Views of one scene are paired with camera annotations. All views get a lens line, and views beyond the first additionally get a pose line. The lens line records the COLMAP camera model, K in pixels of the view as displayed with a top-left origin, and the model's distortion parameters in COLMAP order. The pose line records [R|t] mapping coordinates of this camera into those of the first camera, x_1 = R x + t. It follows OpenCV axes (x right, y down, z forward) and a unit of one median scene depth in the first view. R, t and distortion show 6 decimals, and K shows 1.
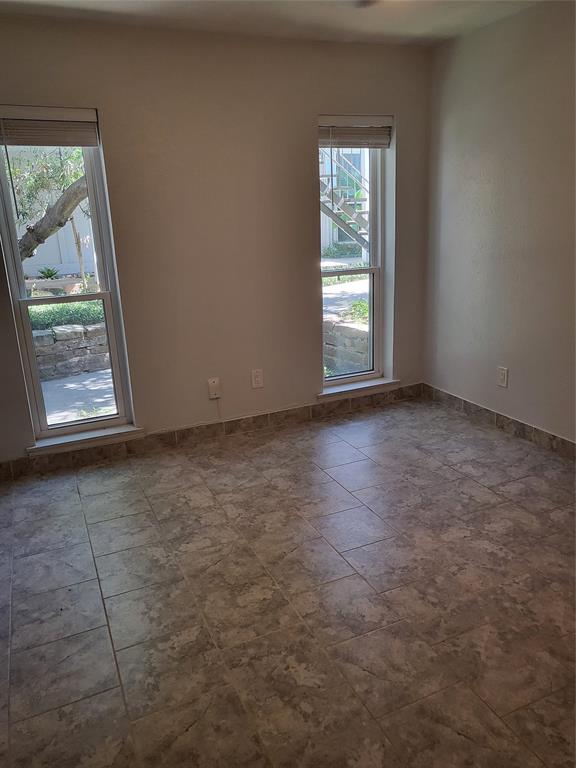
lens RADIAL K [[589.9, 0, 293.7], [0, 589.9, 377.8], [0, 0, 1]] dist [-0.007980, 0.028308]
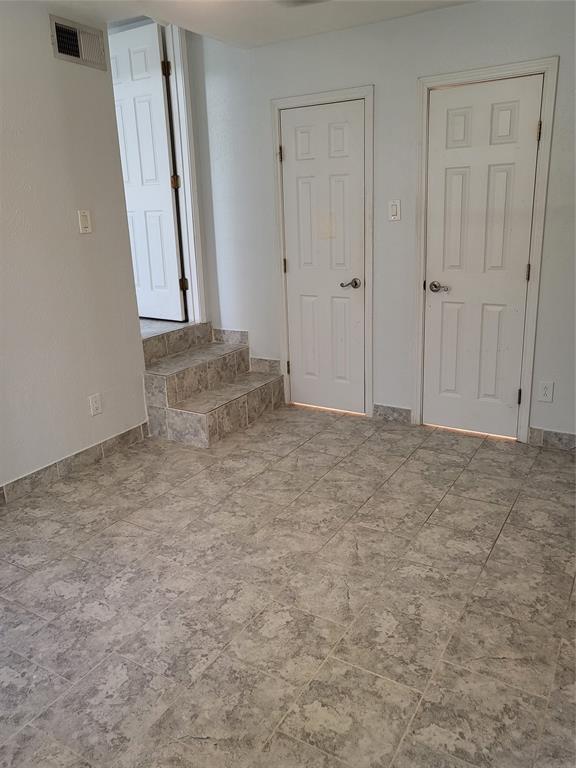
lens RADIAL K [[589.9, 0, 293.4], [0, 589.9, 387.6], [0, 0, 1]] dist [-0.007980, 0.028308]
pose [[-0.572086, -0.176713, 0.800931, -0.507706], [0.274958, 0.878687, 0.390265, -0.266874], [-0.772732, 0.443487, -0.454096, 1.066493]]
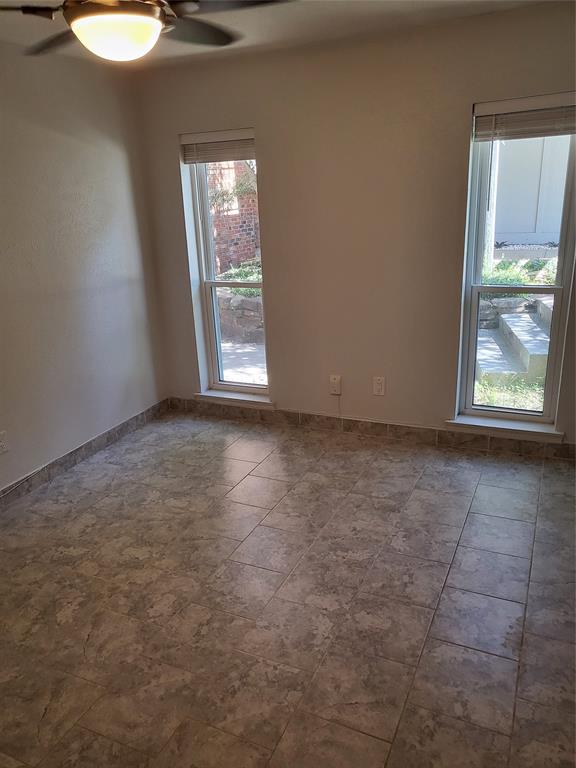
lens RADIAL K [[589.9, 0, 288.0], [0, 589.9, 385.4], [0, 0, 1]] dist [-0.007980, 0.028308]
pose [[0.656865, 0.248292, -0.711955, 0.840754], [-0.186445, 0.968390, 0.165705, -0.210043], [0.730593, 0.023895, 0.682395, 0.340827]]
